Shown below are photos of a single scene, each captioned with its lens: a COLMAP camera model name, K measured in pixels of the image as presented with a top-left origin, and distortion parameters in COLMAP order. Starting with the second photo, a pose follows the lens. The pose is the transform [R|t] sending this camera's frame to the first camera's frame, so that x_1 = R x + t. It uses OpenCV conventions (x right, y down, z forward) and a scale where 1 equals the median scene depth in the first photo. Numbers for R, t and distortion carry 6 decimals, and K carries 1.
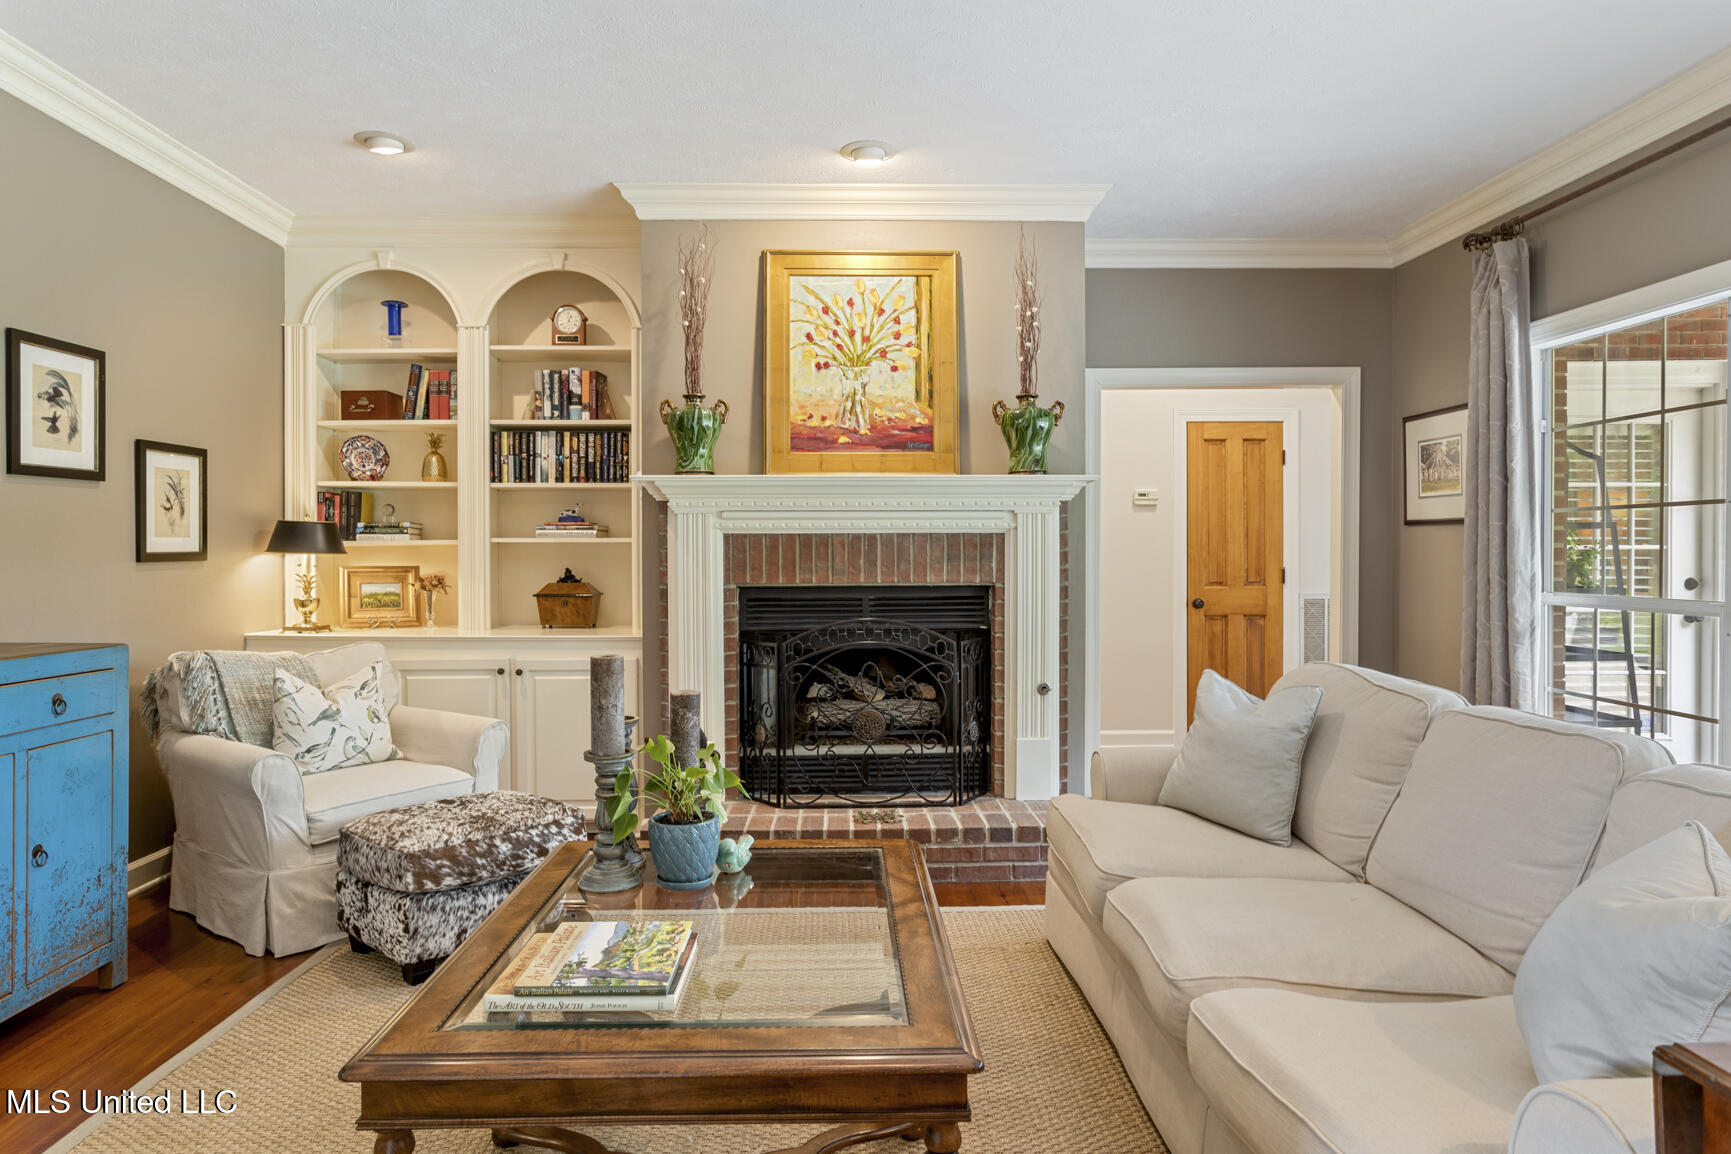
lens RADIAL K [[1018.5, 0, 866.1], [0, 1018.5, 556.7], [0, 0, 1]] dist [-0.007875, 0.000672]
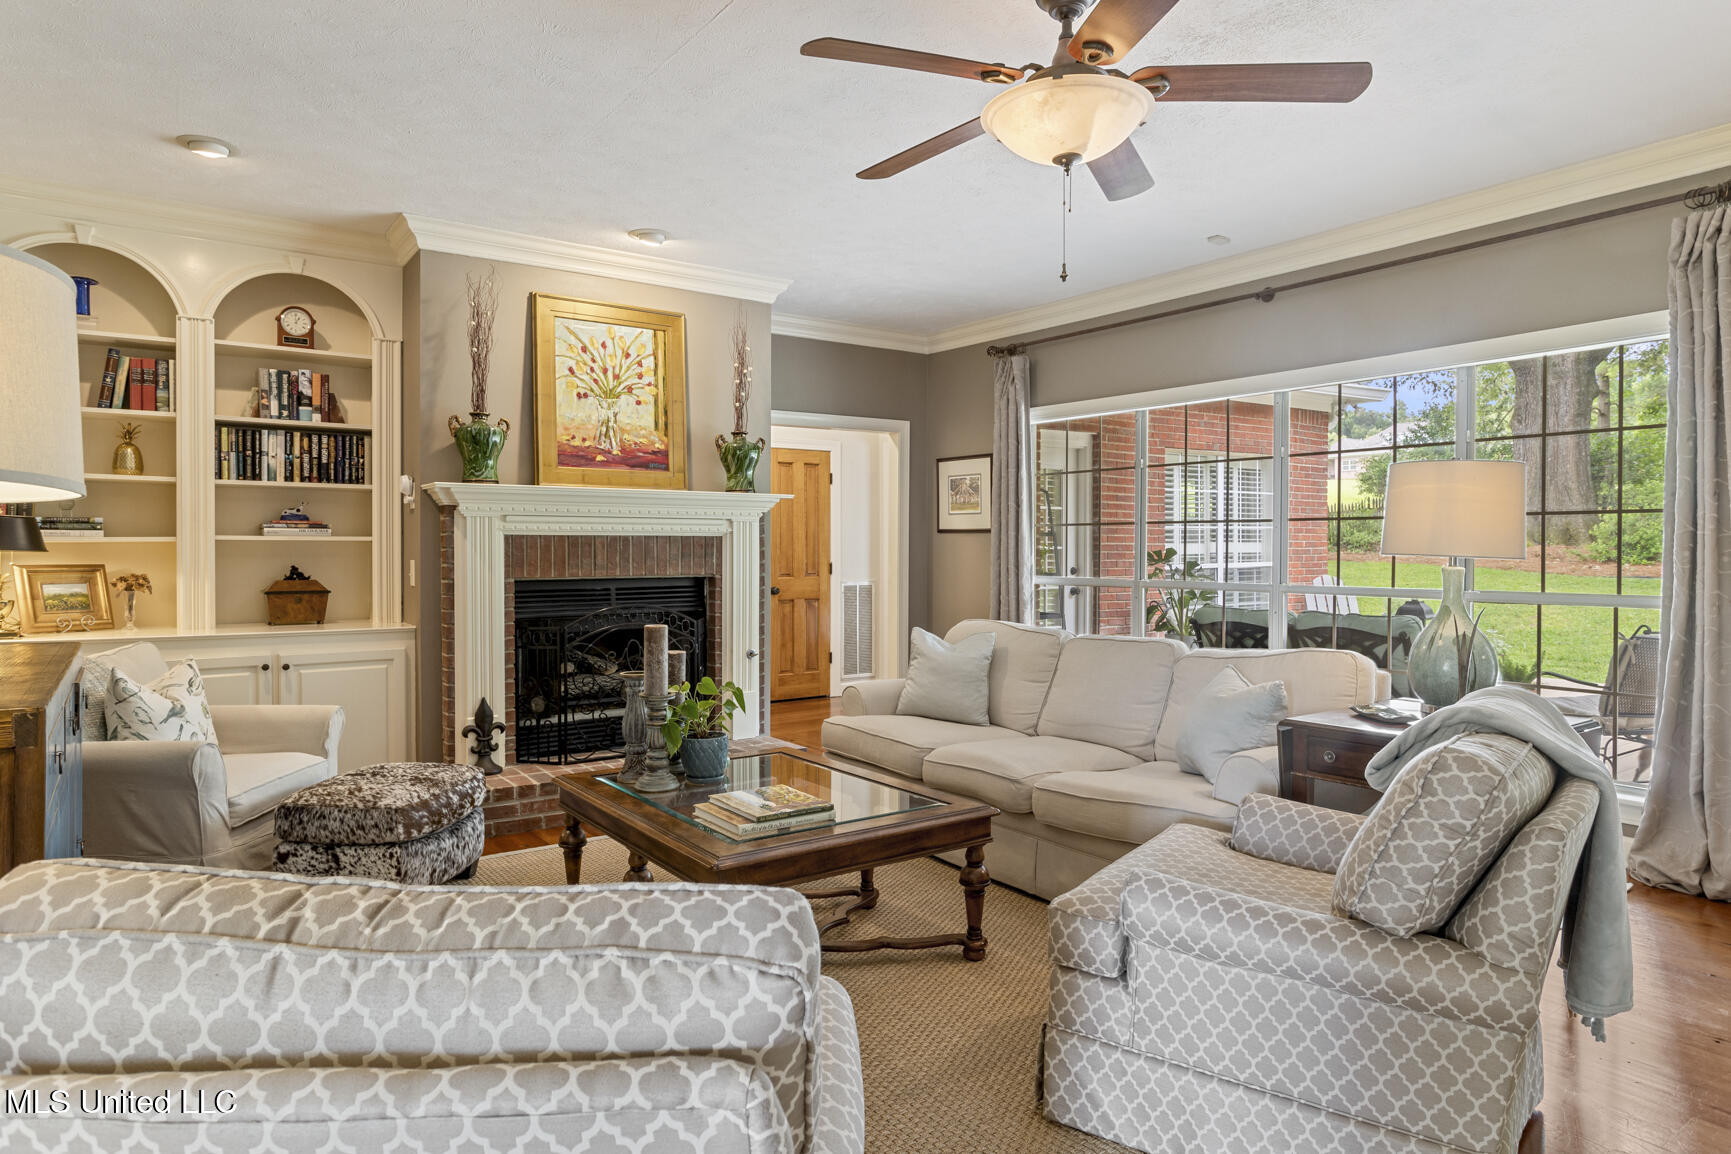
lens RADIAL K [[1018.5, 0, 866.1], [0, 1018.5, 556.7], [0, 0, 1]] dist [-0.007875, 0.000672]
pose [[0.828708, -0.001531, 0.559679, -0.434961], [-0.000666, 0.999993, 0.003721, -0.002270], [-0.559680, -0.003457, 0.828701, -0.180495]]
